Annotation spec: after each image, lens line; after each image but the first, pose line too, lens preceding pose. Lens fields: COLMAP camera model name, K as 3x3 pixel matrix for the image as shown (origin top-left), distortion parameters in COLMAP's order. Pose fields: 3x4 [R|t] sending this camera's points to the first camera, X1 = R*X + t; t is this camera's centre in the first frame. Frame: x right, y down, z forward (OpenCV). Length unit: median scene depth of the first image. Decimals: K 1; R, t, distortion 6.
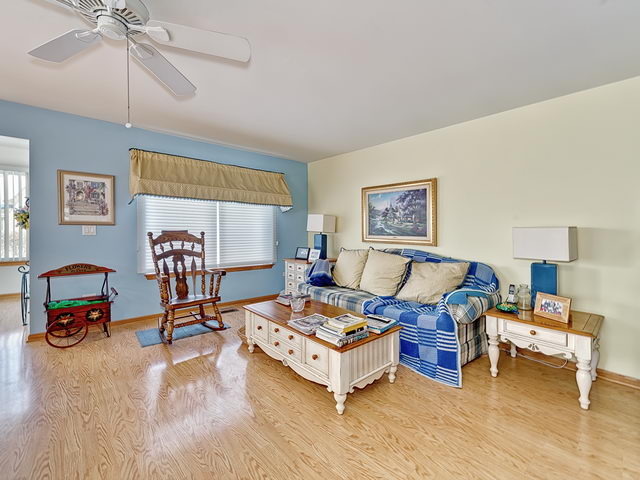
lens RADIAL K [[272.7, 0, 317.8], [0, 272.7, 230.7], [0, 0, 1]] dist [-0.000582, -0.000870]
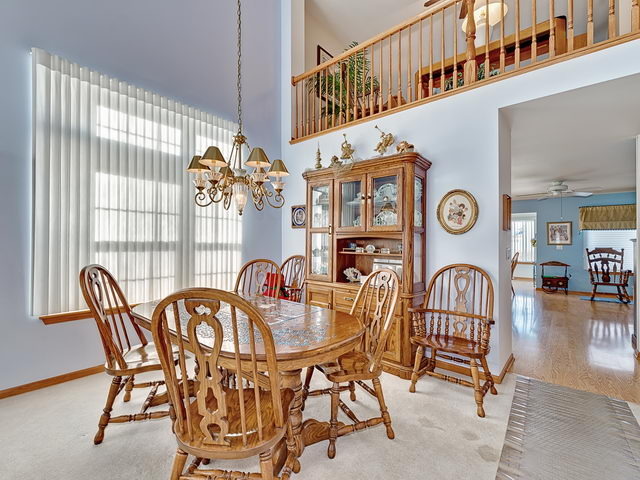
lens RADIAL K [[279.8, 0, 326.5], [0, 279.8, 241.8], [0, 0, 1]] dist [0.001406, 0.000214]
pose [[0.119475, -0.016902, -0.992693, 1.194672], [-0.011766, 0.999761, -0.018439, 0.016831], [0.992767, 0.013883, 0.119248, -1.154404]]
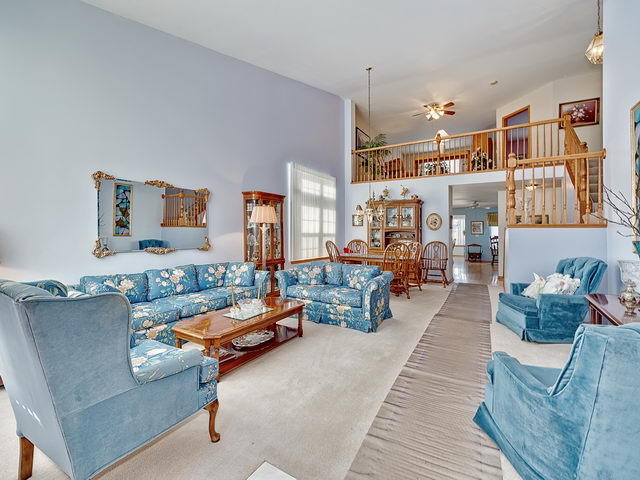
lens RADIAL K [[285.6, 0, 322.5], [0, 285.6, 233.4], [0, 0, 1]] dist [0.016829, -0.000363]
pose [[0.279696, -0.013554, -0.959993, 2.416441], [-0.007591, 0.999838, -0.016328, 0.045332], [0.960059, 0.011854, 0.279548, -2.213905]]
